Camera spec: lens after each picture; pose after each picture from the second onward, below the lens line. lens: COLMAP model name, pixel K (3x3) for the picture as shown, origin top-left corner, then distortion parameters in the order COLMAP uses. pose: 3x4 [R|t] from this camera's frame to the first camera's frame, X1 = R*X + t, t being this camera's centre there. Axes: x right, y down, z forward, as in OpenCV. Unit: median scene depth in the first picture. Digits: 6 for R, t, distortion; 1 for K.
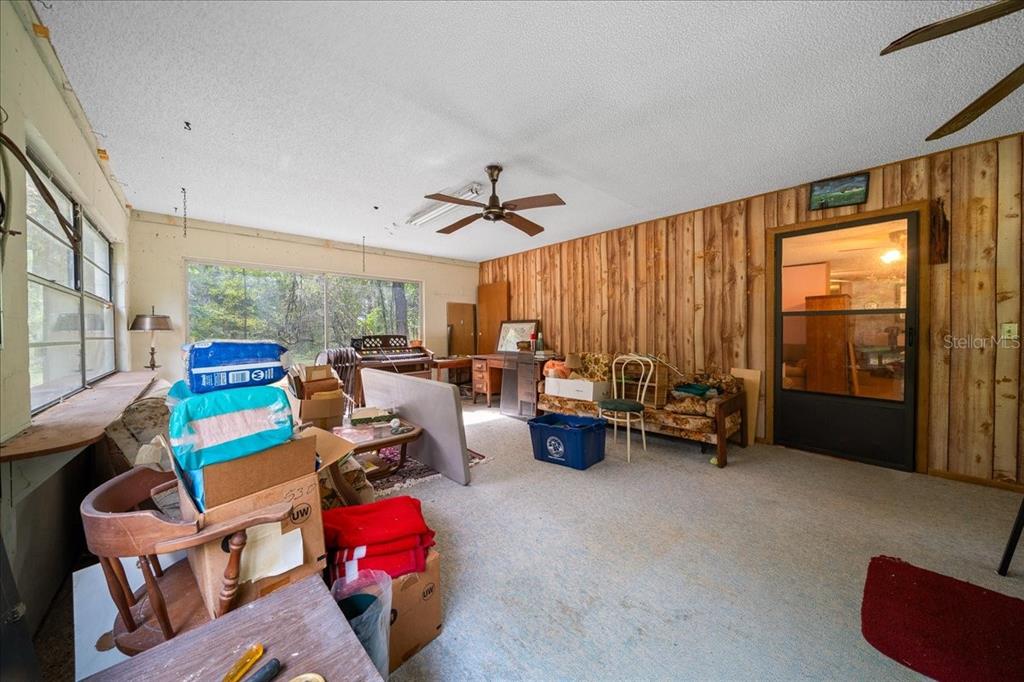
lens RADIAL K [[377.3, 0, 512.0], [0, 377.3, 341.0], [0, 0, 1]] dist [-0.000409, -0.000015]
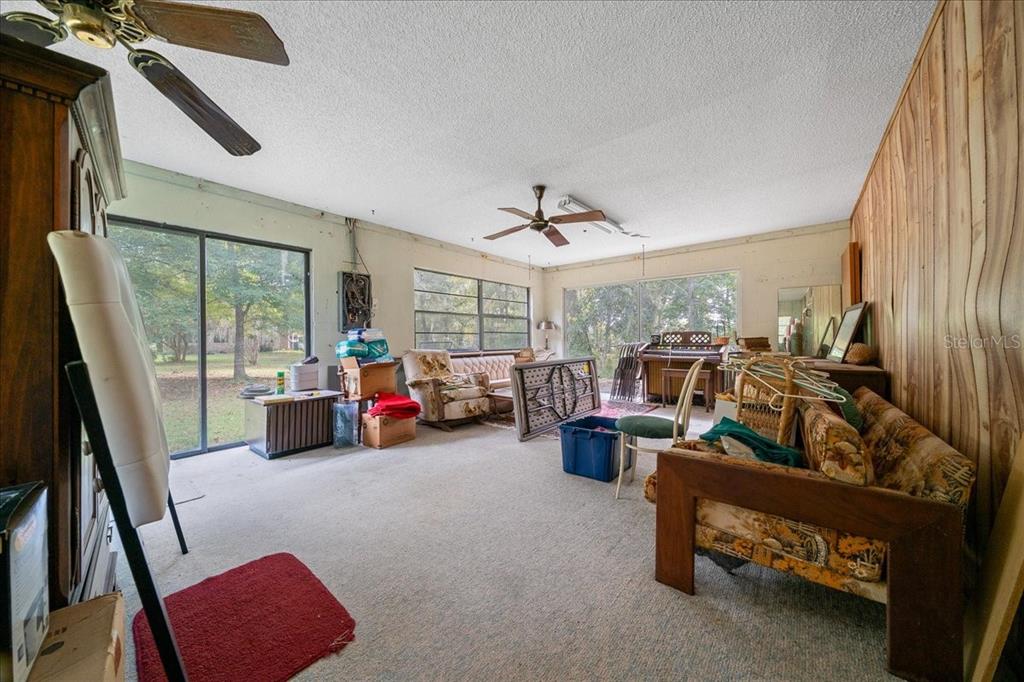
lens RADIAL K [[377.3, 0, 512.0], [0, 377.3, 341.0], [0, 0, 1]] dist [-0.000409, -0.000015]
pose [[0.067802, 0.012879, -0.997616, 1.142596], [-0.023345, 0.999663, 0.011319, 0.016327], [0.997426, 0.022522, 0.068080, 0.838807]]
